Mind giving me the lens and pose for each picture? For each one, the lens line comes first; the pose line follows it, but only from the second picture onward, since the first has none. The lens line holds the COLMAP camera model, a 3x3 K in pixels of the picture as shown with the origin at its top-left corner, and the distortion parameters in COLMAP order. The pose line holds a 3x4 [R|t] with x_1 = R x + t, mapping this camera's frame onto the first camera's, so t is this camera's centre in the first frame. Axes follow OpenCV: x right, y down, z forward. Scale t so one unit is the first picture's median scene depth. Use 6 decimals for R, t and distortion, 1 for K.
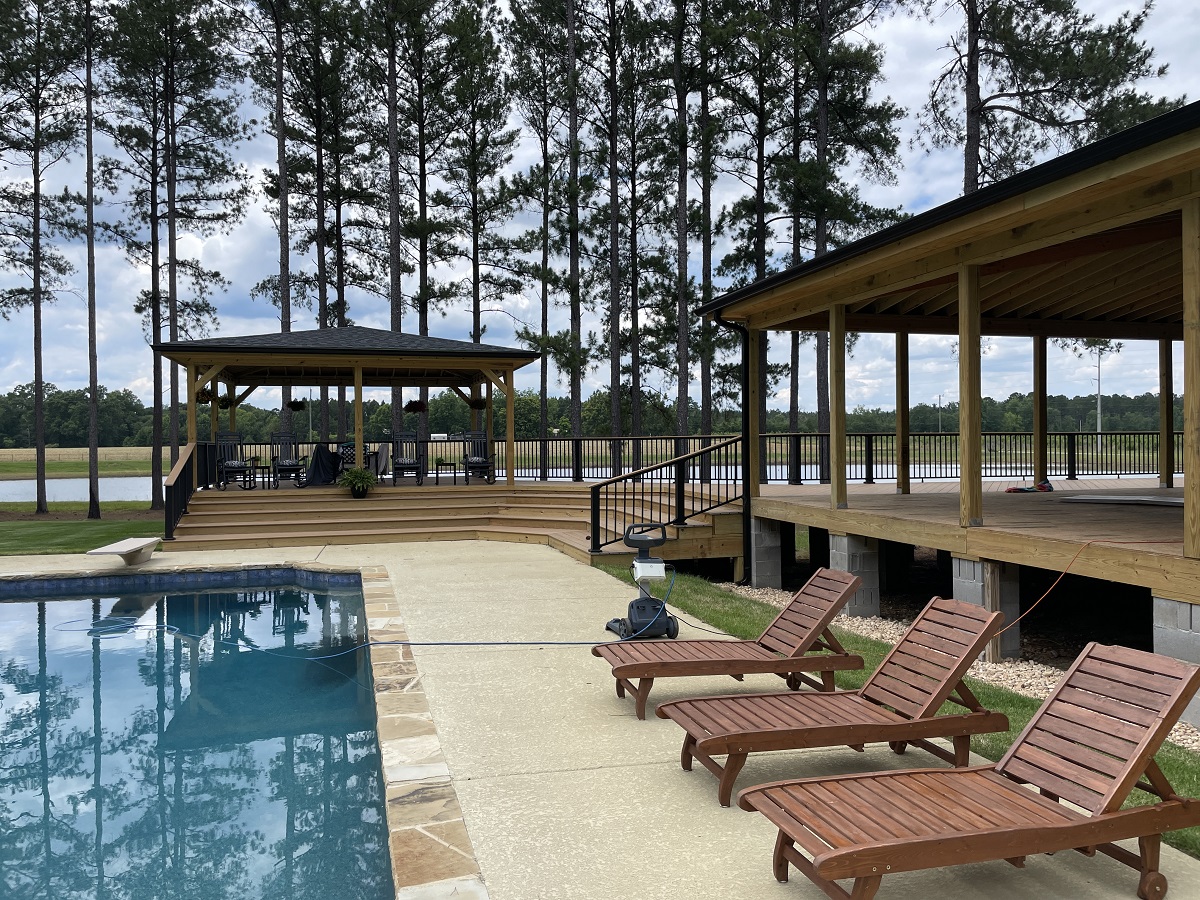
lens RADIAL K [[922.4, 0, 604.2], [0, 922.4, 458.2], [0, 0, 1]] dist [0.050436, -0.091138]
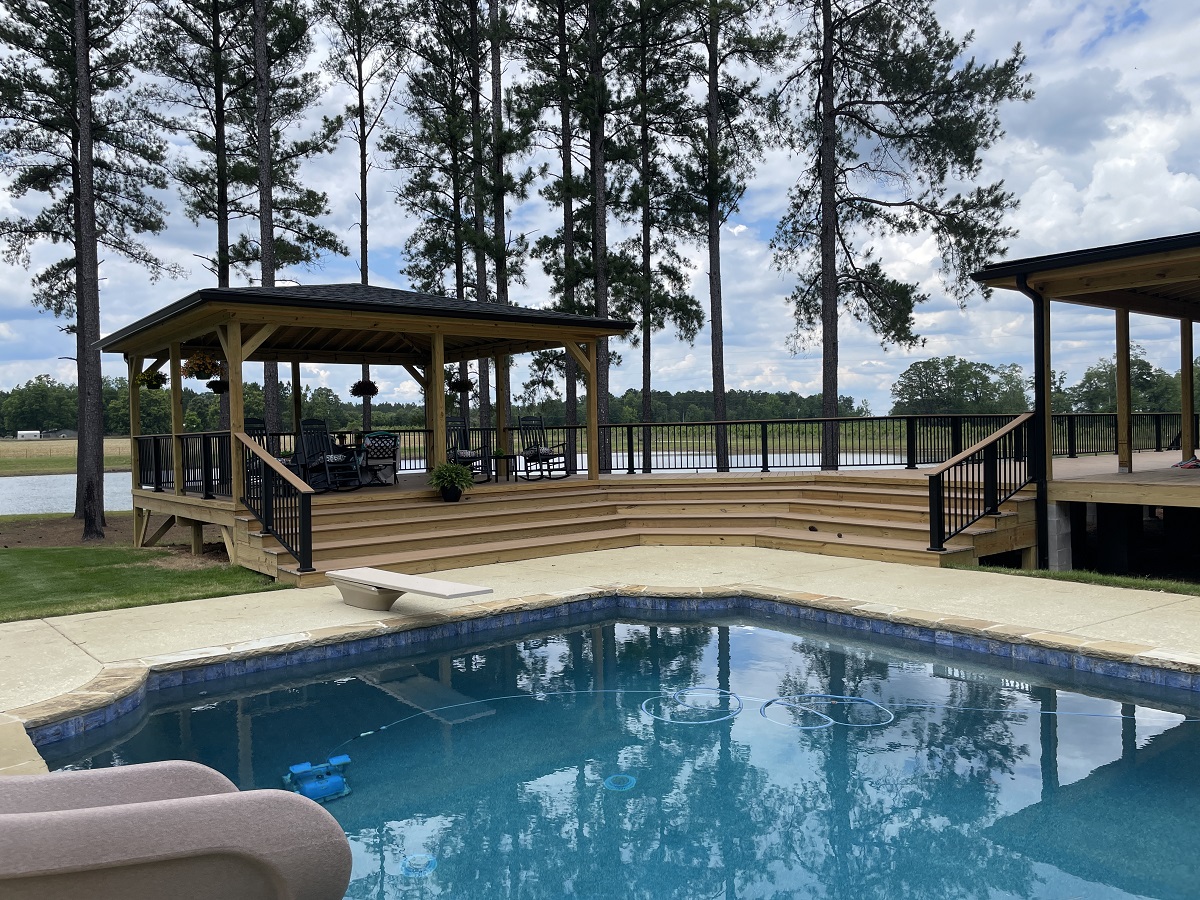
lens RADIAL K [[922.4, 0, 581.6], [0, 922.4, 448.5], [0, 0, 1]] dist [0.050436, -0.091138]
pose [[0.918834, -0.017492, 0.394257, -0.273182], [0.019298, 0.999814, -0.000616, 0.000533], [-0.394173, 0.008174, 0.919000, 0.140156]]
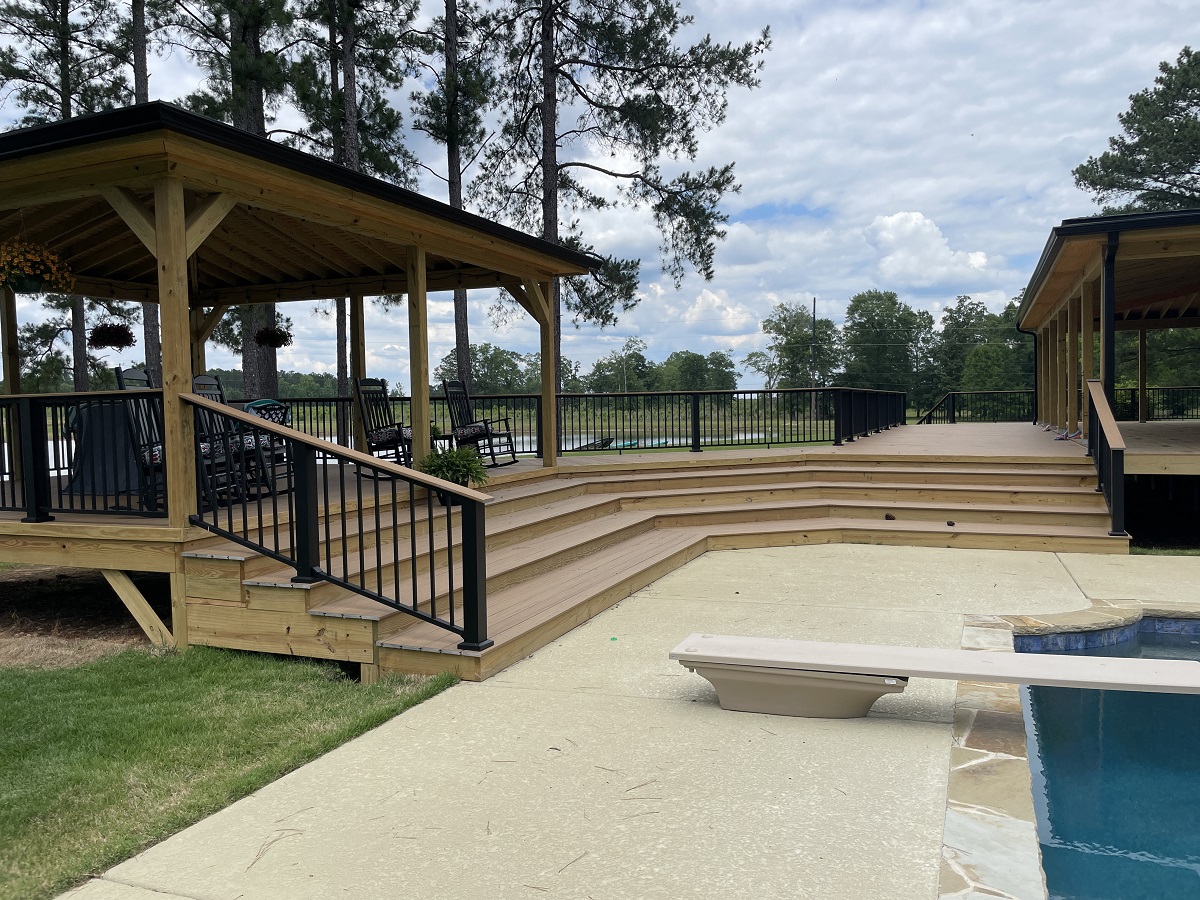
lens RADIAL K [[922.4, 0, 596.9], [0, 922.4, 451.9], [0, 0, 1]] dist [0.050436, -0.091138]
pose [[0.607080, -0.041705, 0.793545, -0.354737], [0.025082, 0.999130, 0.033321, -0.000687], [-0.794244, -0.000325, 0.607598, 0.345813]]
